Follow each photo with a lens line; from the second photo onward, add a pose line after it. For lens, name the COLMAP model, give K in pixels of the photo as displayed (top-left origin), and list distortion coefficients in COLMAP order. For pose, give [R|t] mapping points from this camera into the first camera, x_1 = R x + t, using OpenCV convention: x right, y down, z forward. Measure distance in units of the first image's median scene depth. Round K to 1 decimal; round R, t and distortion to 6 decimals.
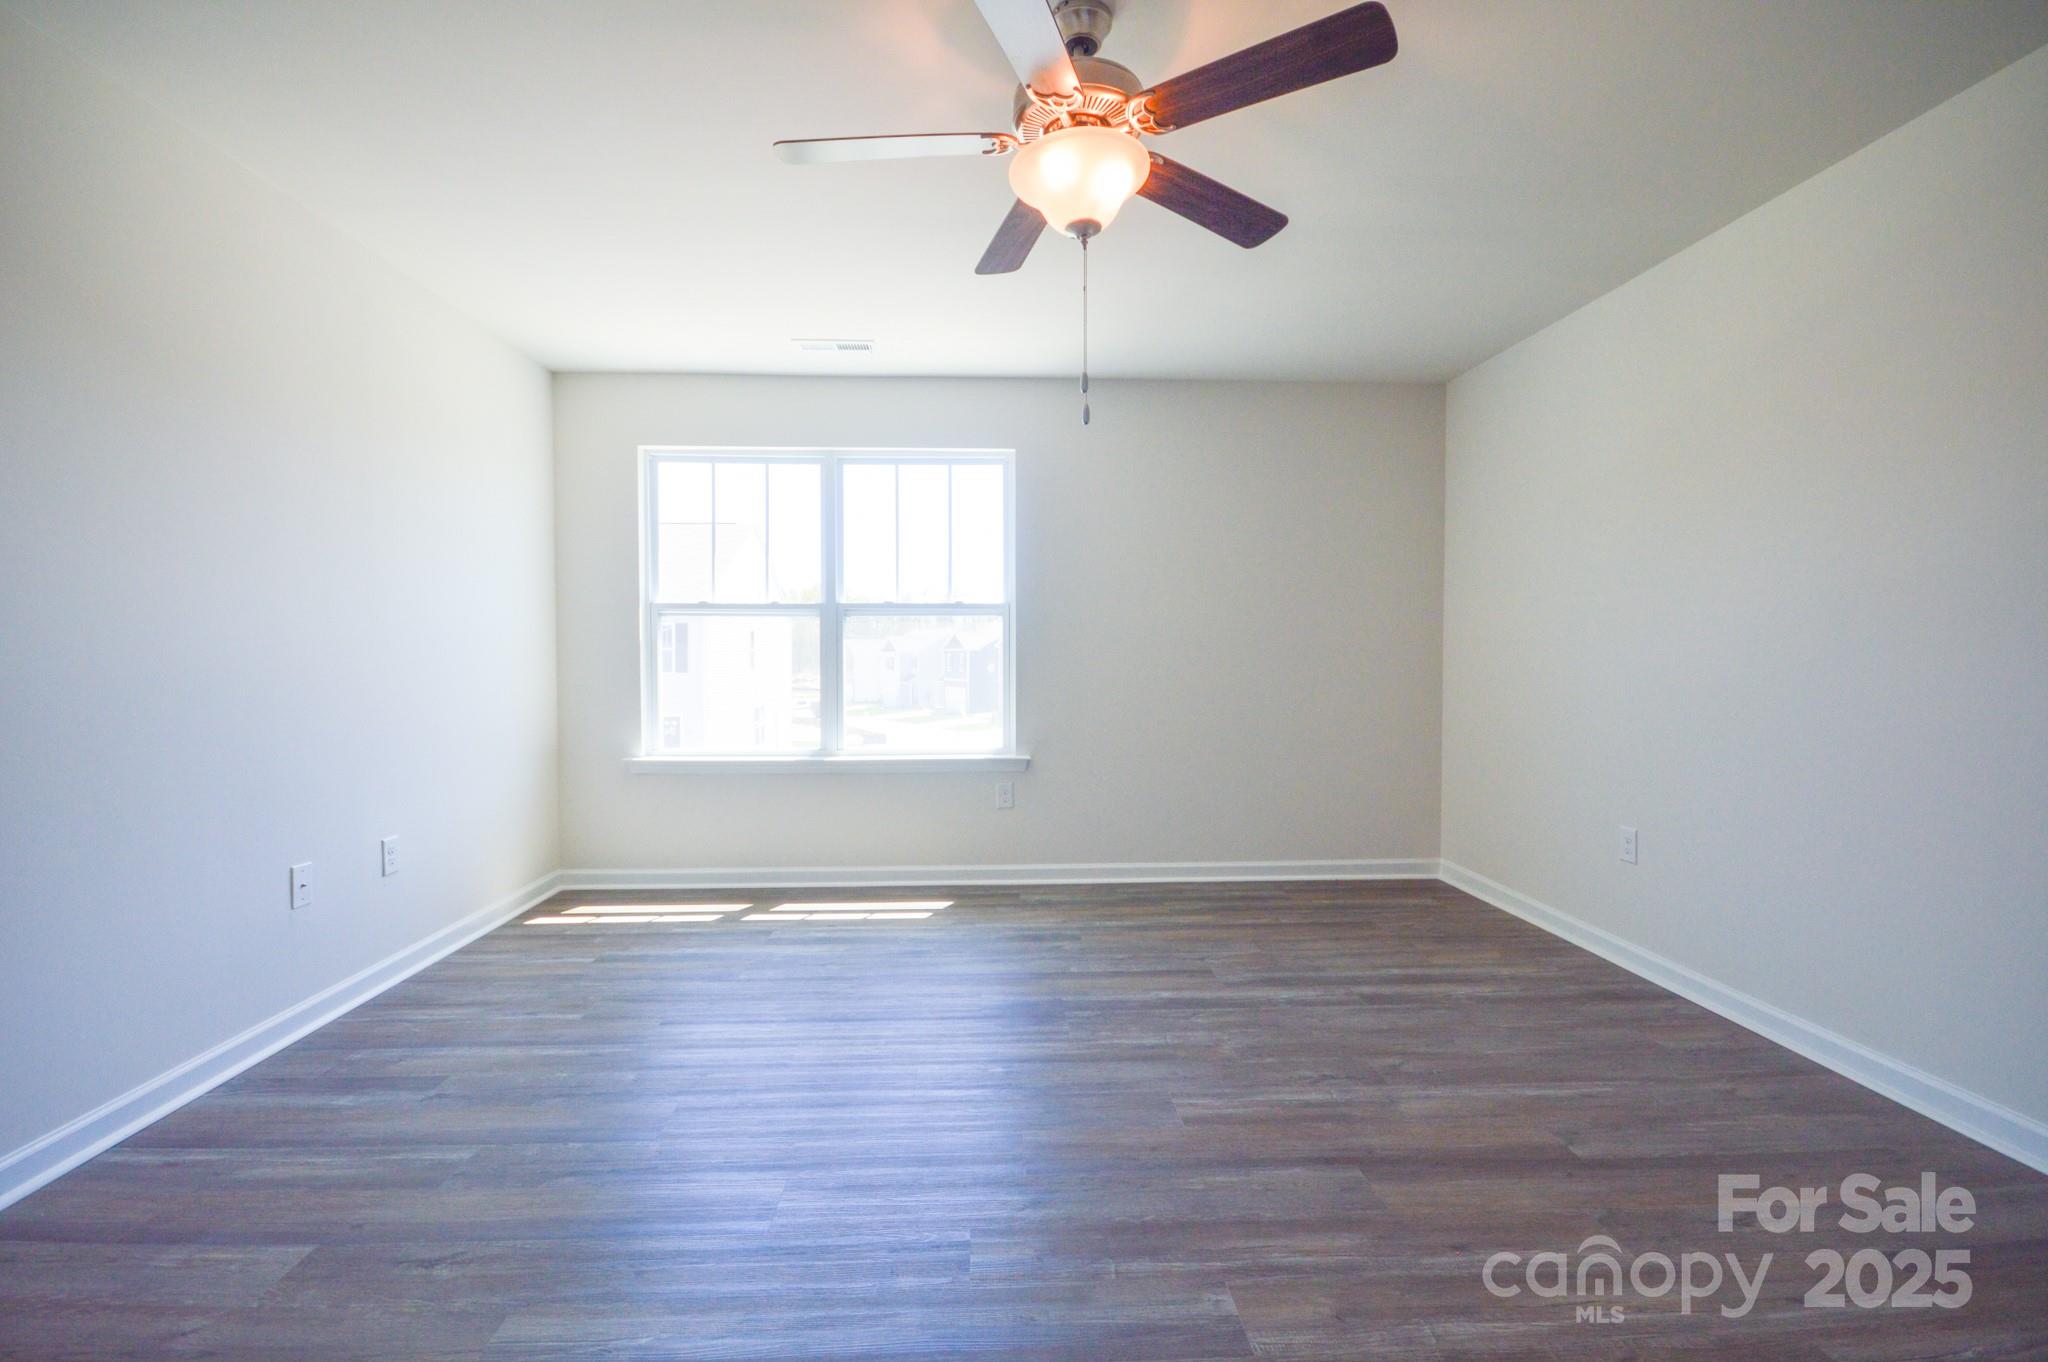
lens RADIAL K [[910.2, 0, 1019.0], [0, 910.2, 678.1], [0, 0, 1]] dist [-0.001701, -0.001143]
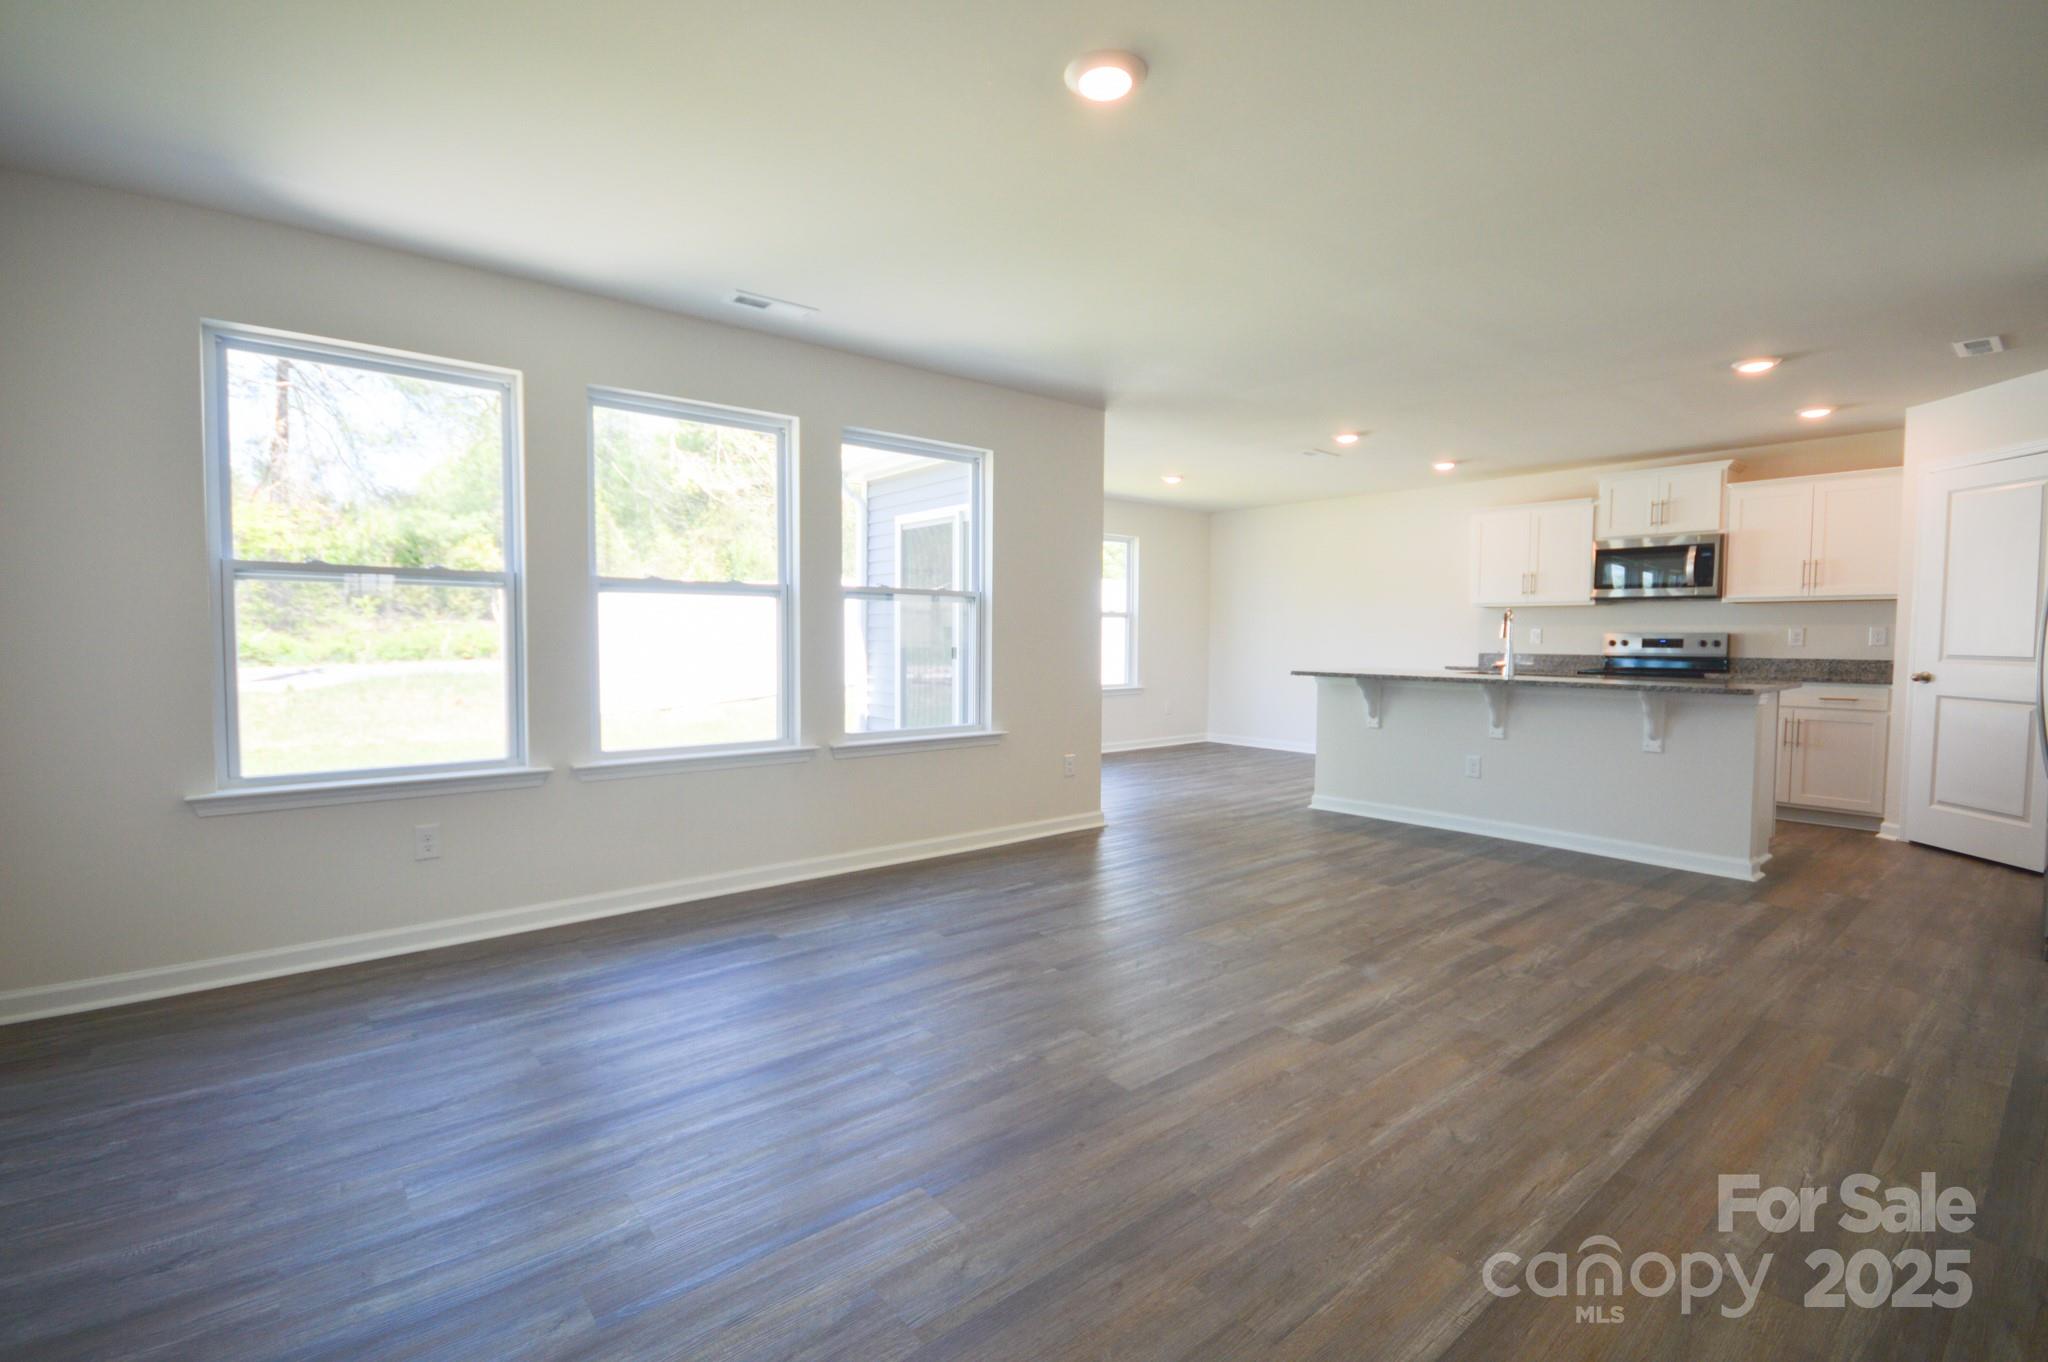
lens RADIAL K [[910.2, 0, 1019.0], [0, 910.2, 678.1], [0, 0, 1]] dist [-0.001701, -0.001143]
pose [[0.800351, -0.023381, 0.599075, -0.504092], [0.008437, 0.999580, 0.027740, -0.002088], [-0.599472, -0.017147, 0.800212, -0.006820]]
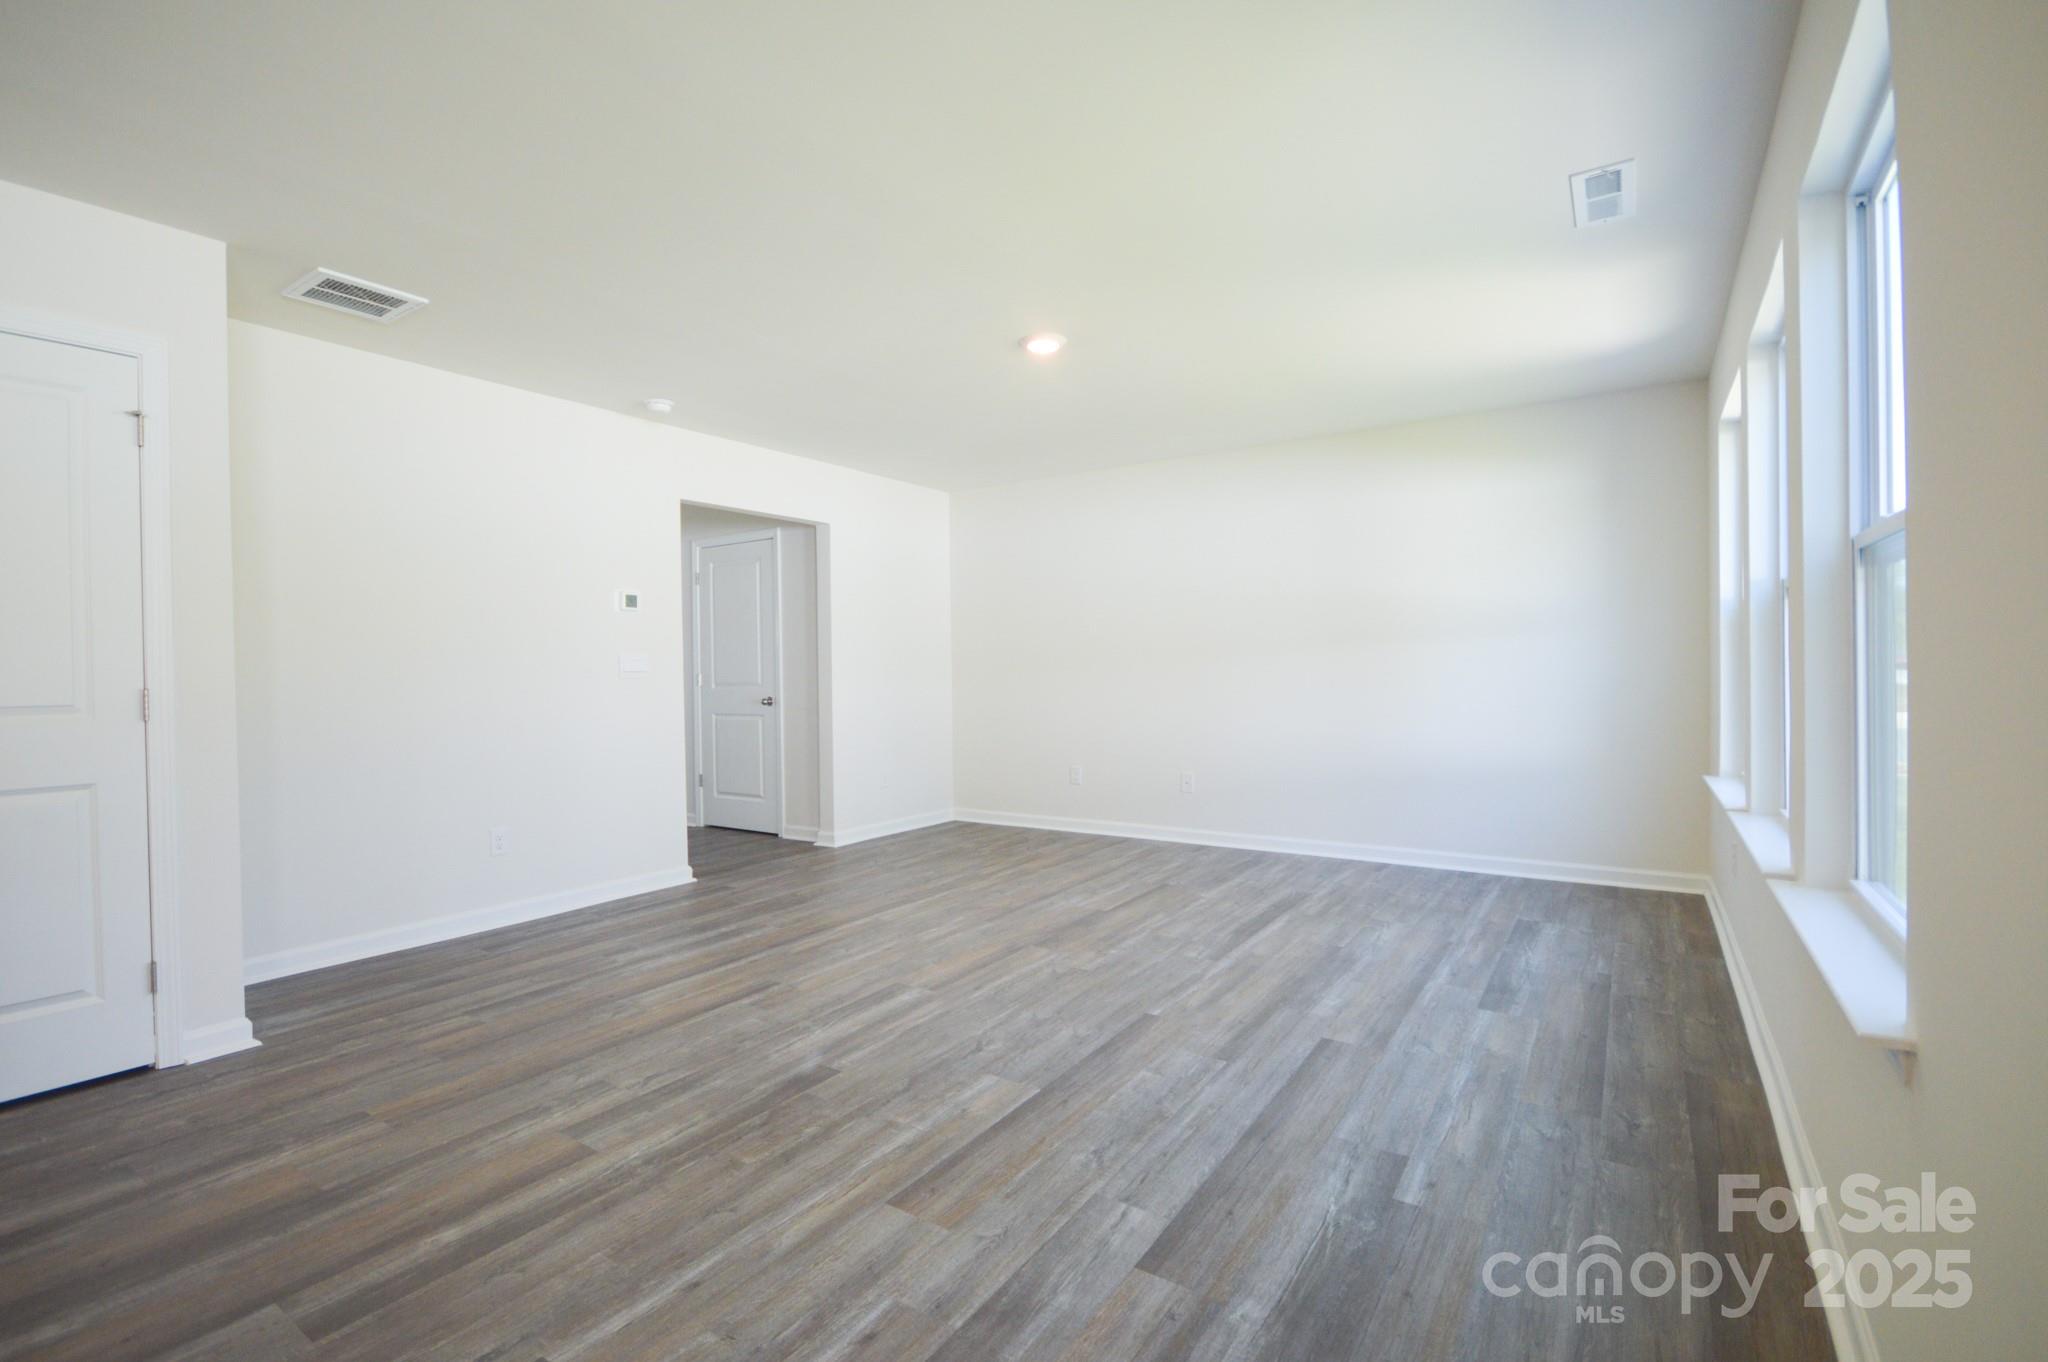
lens RADIAL K [[910.2, 0, 1019.0], [0, 910.2, 678.1], [0, 0, 1]] dist [-0.001701, -0.001143]
pose [[-0.597969, 0.016623, -0.801347, 0.651778], [-0.003937, 0.999712, 0.023676, -0.020620], [0.801509, 0.017313, -0.597732, 0.957994]]
